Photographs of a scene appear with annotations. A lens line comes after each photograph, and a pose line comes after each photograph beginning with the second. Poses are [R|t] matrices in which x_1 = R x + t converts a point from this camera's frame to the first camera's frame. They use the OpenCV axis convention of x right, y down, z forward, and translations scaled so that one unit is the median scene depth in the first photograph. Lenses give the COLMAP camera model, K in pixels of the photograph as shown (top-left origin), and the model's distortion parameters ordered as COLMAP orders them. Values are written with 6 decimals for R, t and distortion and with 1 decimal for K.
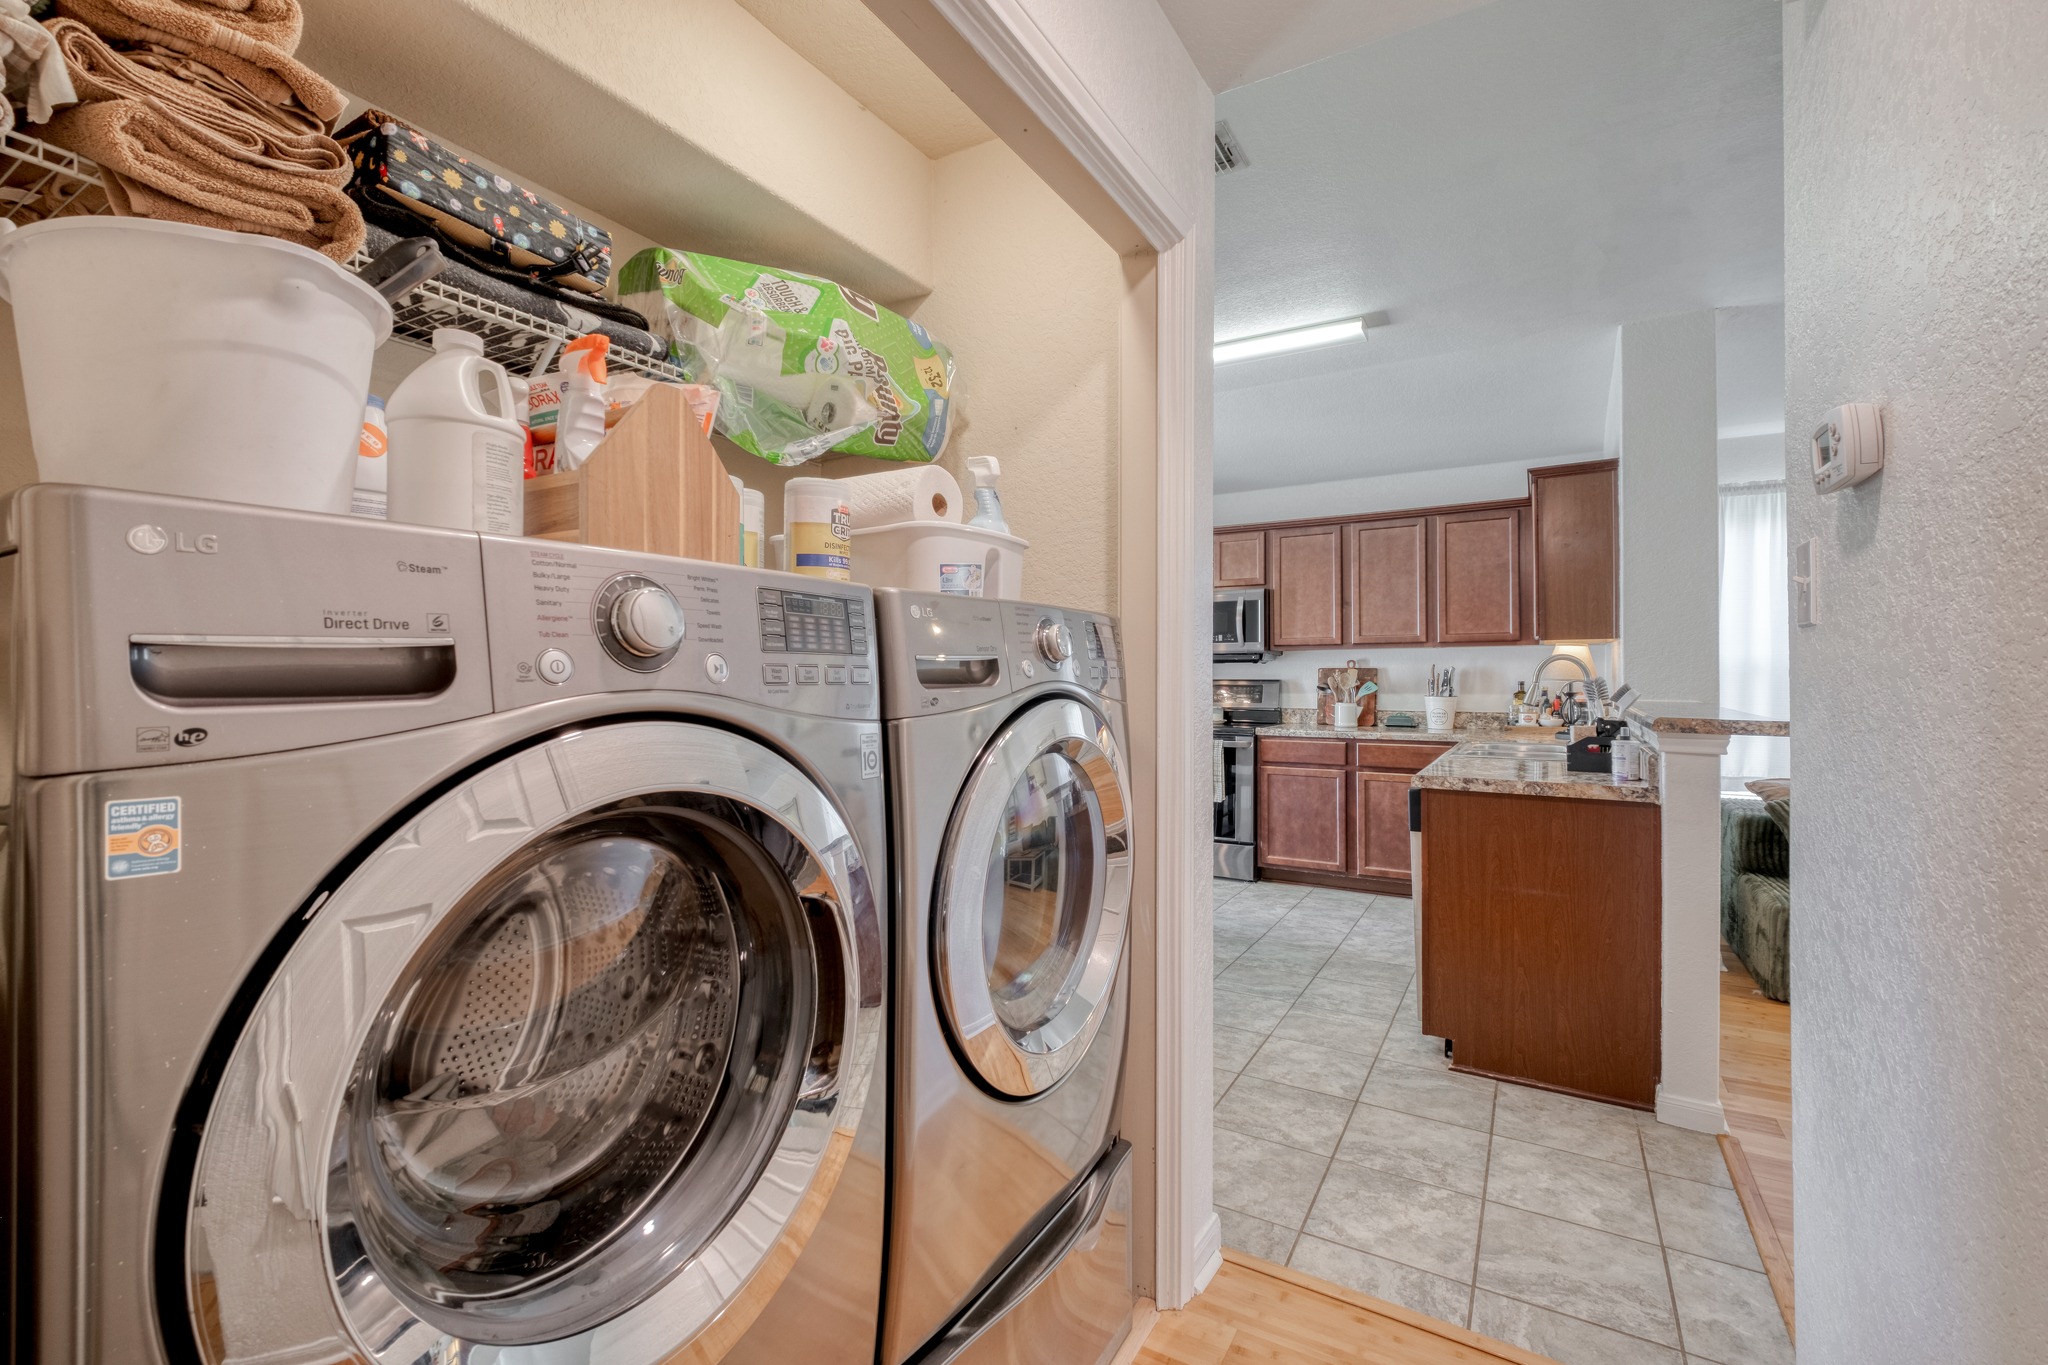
lens RADIAL K [[891.6, 0, 1029.6], [0, 891.6, 664.6], [0, 0, 1]] dist [0.008327, -0.005290]
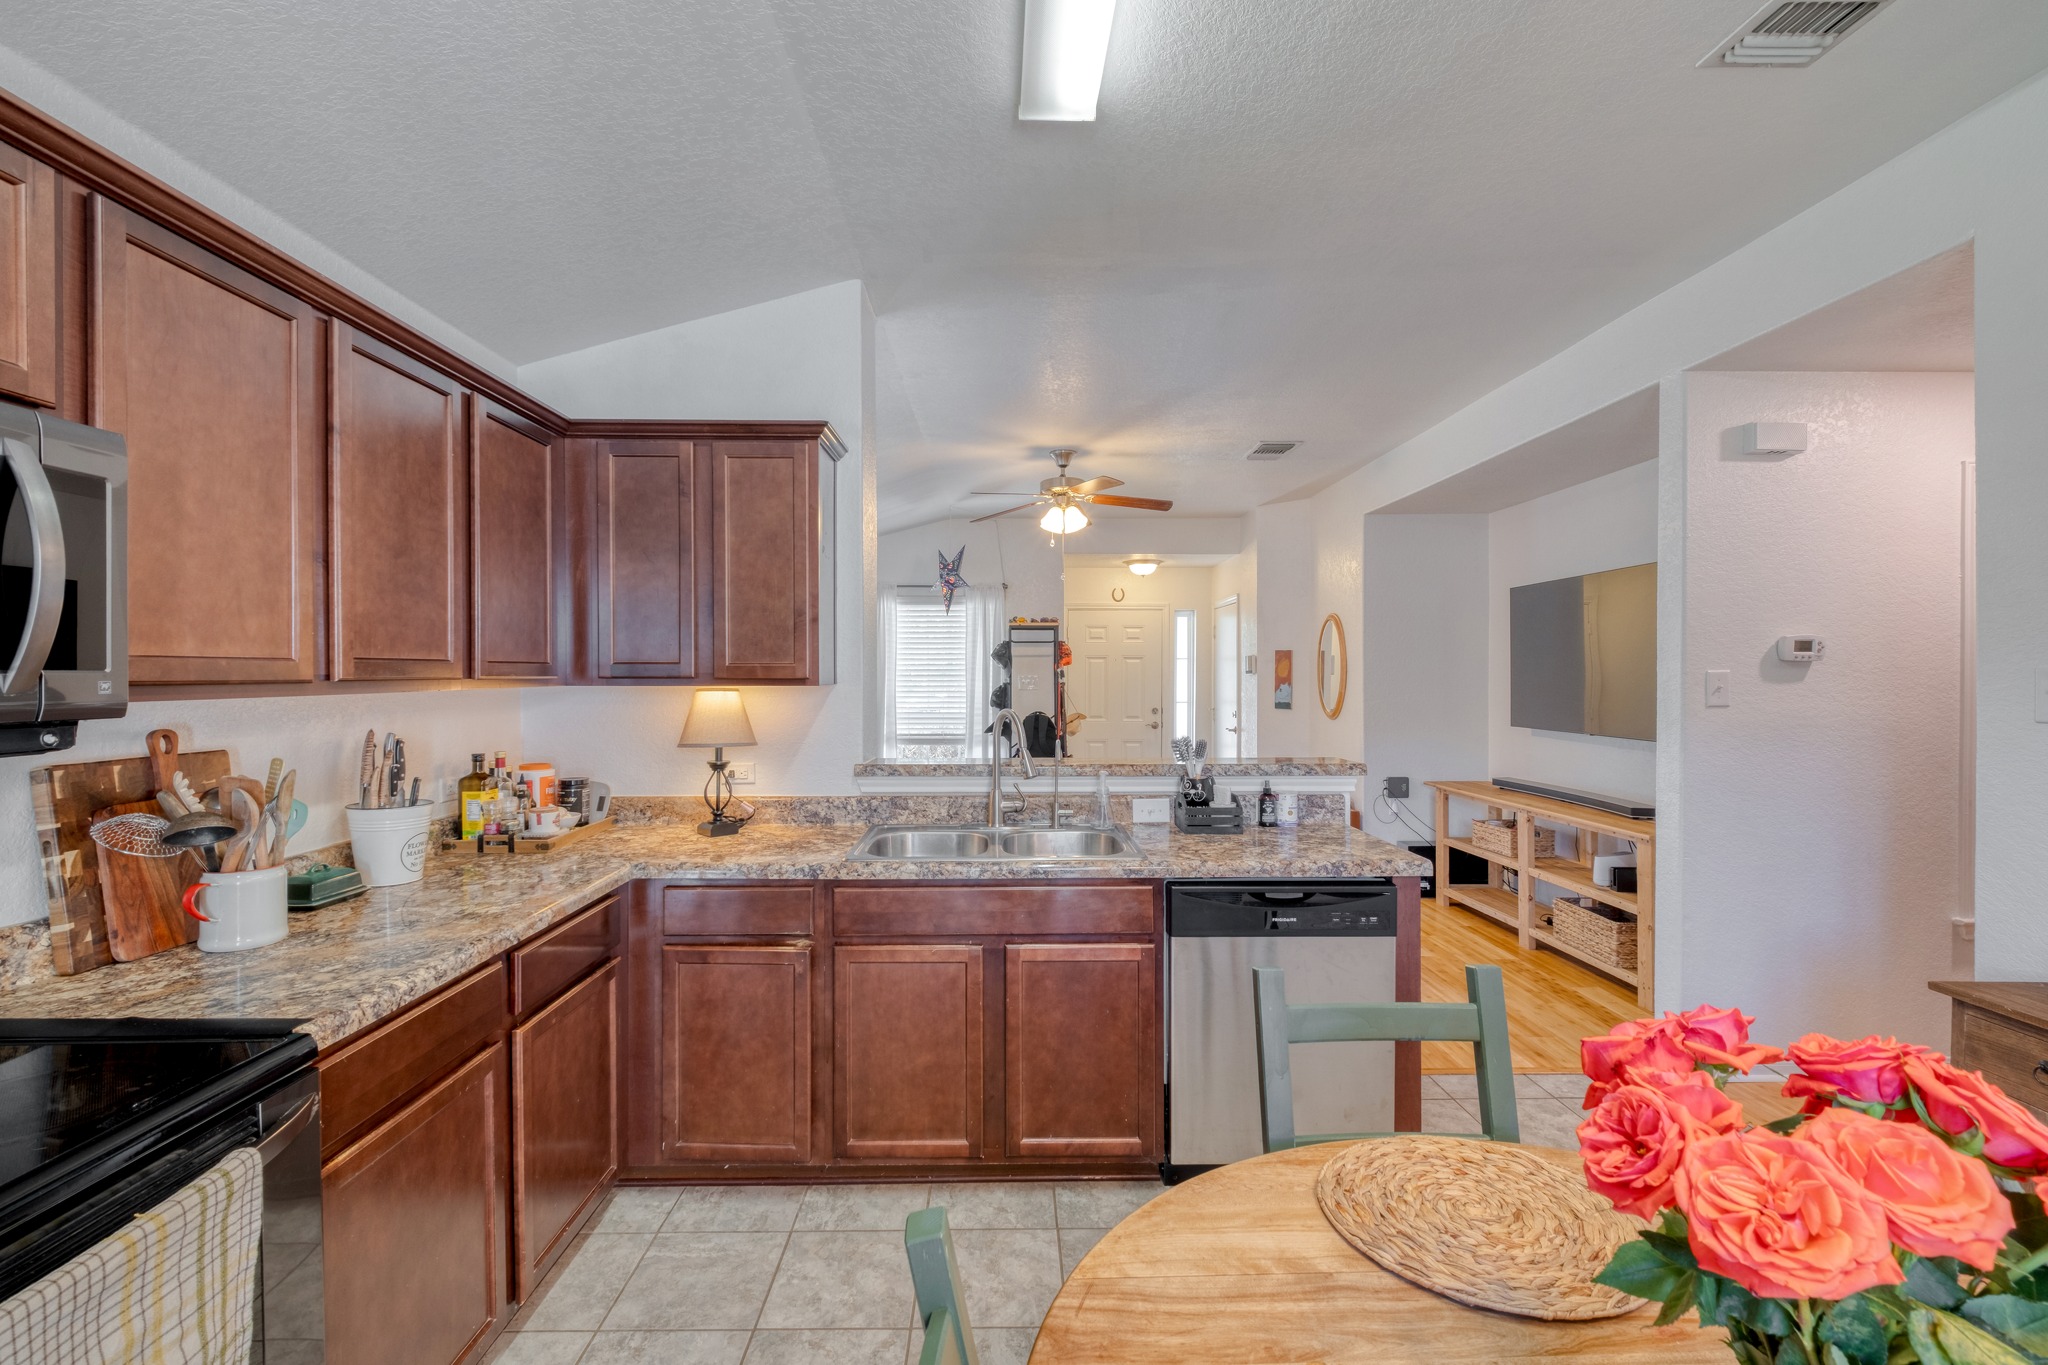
lens RADIAL K [[891.6, 0, 1007.4], [0, 891.6, 678.8], [0, 0, 1]] dist [0.008327, -0.005290]
pose [[-0.505473, -0.001267, 0.862842, -0.054071], [-0.004733, 0.999988, -0.001304, -0.025219], [-0.862830, -0.004743, -0.505472, 0.972790]]
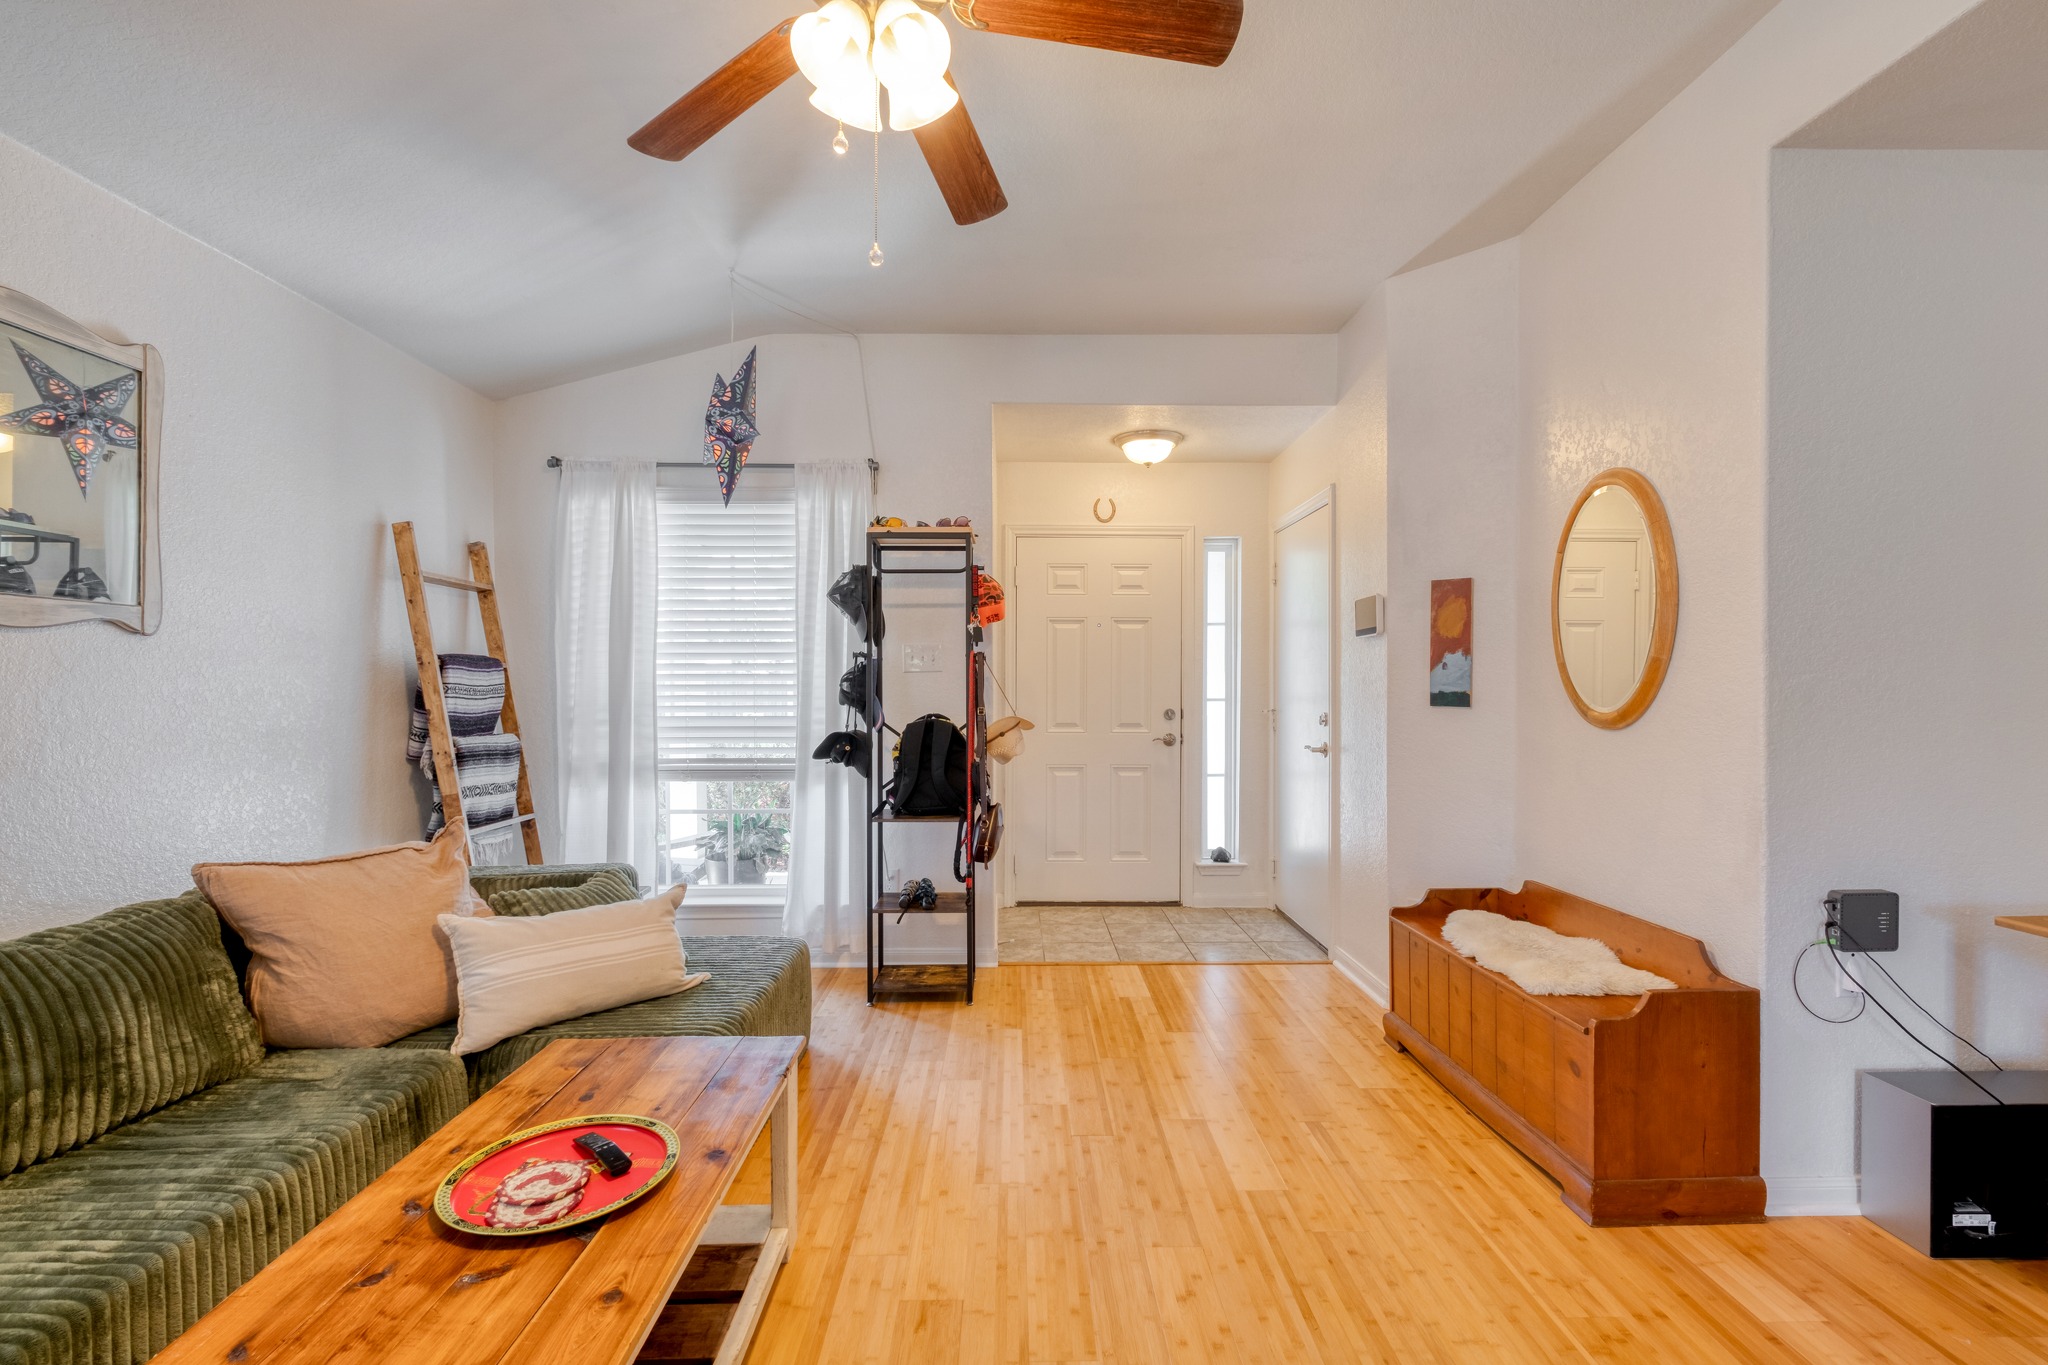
lens RADIAL K [[891.6, 0, 1024.7], [0, 891.6, 692.7], [0, 0, 1]] dist [0.008327, -0.005290]
pose [[-0.513961, -0.003177, 0.857807, 0.516195], [-0.002316, 0.999995, 0.002316, 0.006278], [-0.857810, -0.000796, -0.513966, 0.506598]]
